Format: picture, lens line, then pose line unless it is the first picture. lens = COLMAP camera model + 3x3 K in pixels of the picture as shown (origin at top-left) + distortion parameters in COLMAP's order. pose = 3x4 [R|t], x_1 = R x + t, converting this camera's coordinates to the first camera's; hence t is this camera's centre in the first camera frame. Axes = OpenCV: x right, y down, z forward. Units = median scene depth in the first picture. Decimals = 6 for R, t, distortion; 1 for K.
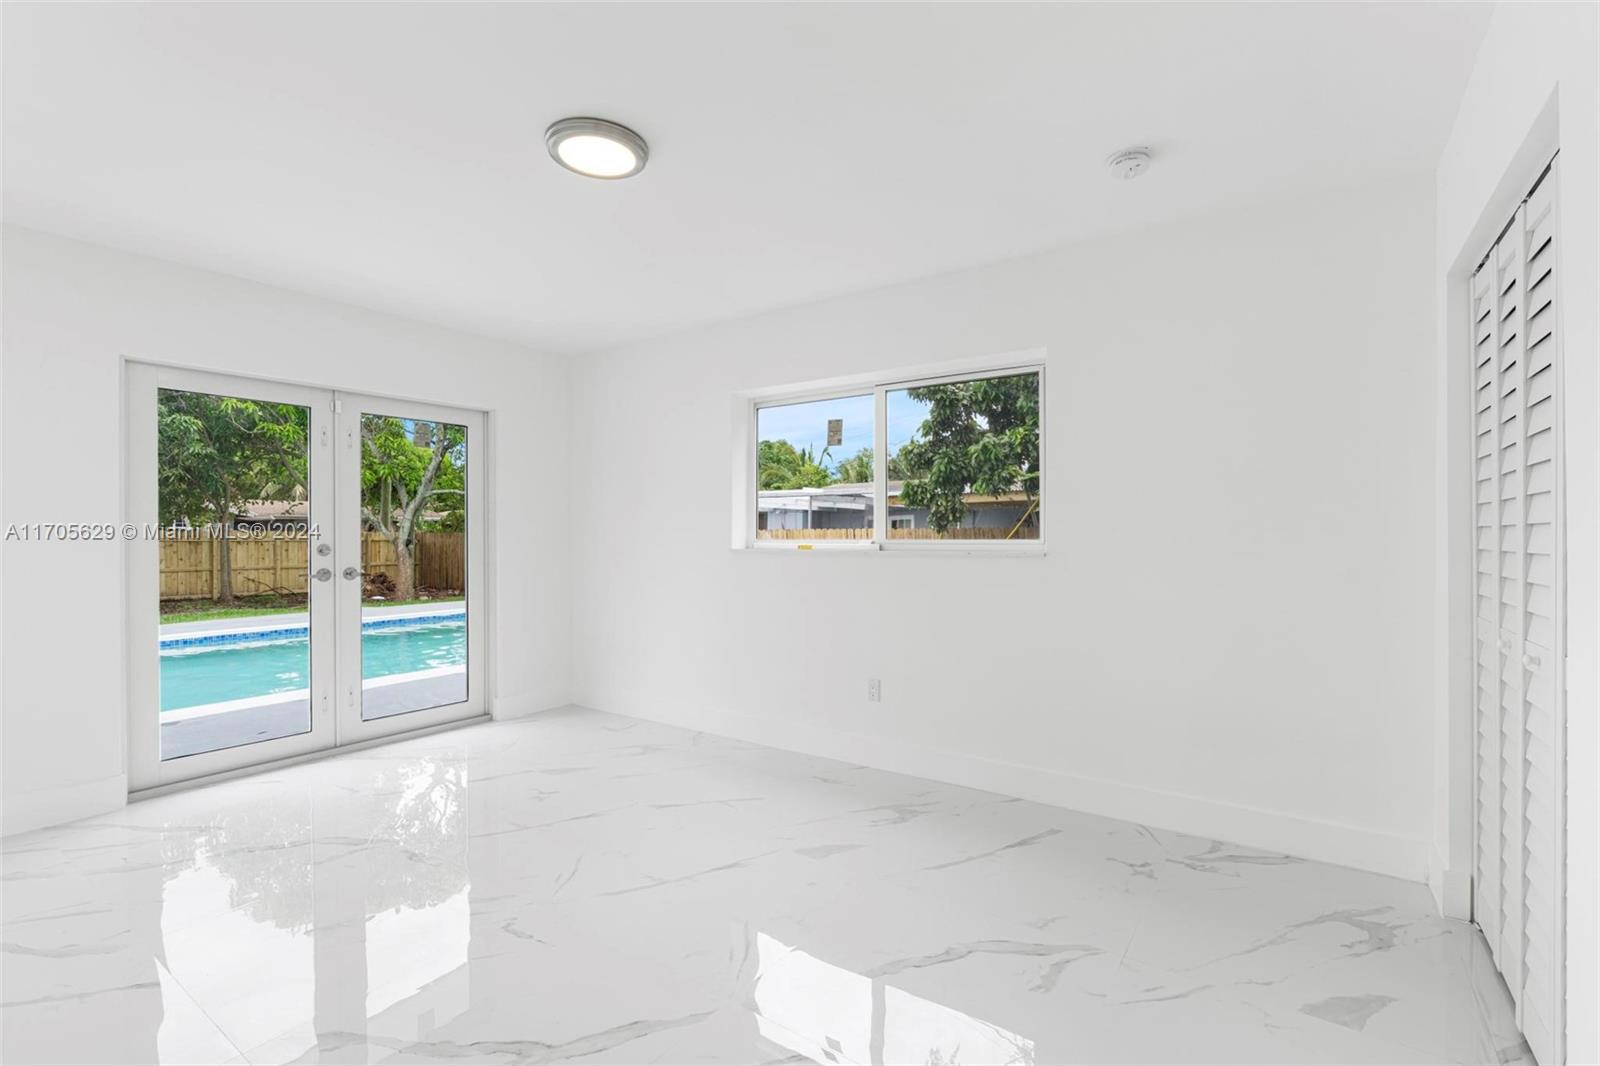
lens RADIAL K [[726.3, 0, 808.8], [0, 726.3, 532.2], [0, 0, 1]] dist [-0.004824, 0.001147]
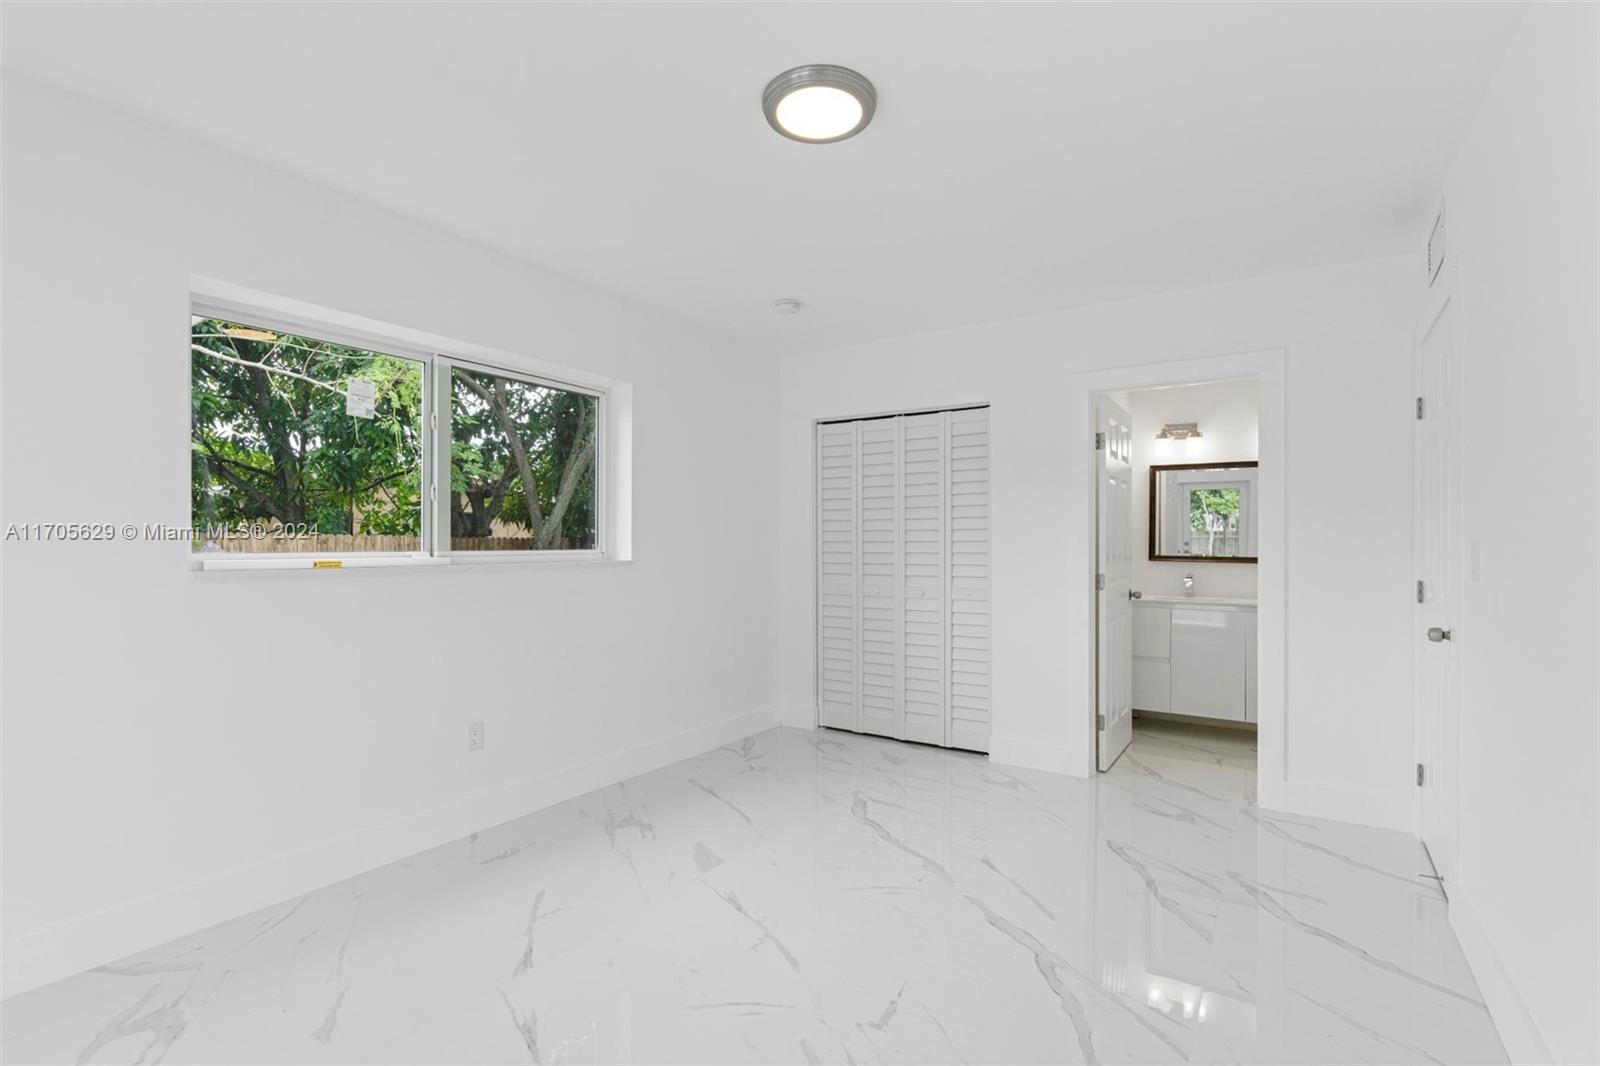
lens RADIAL K [[726.3, 0, 811.6], [0, 726.3, 544.9], [0, 0, 1]] dist [-0.004824, 0.001147]
pose [[-0.024305, -0.001447, 0.999704, -0.844643], [-0.006417, 0.999979, 0.001291, -0.000095], [-0.999684, -0.006384, -0.024314, 0.750958]]
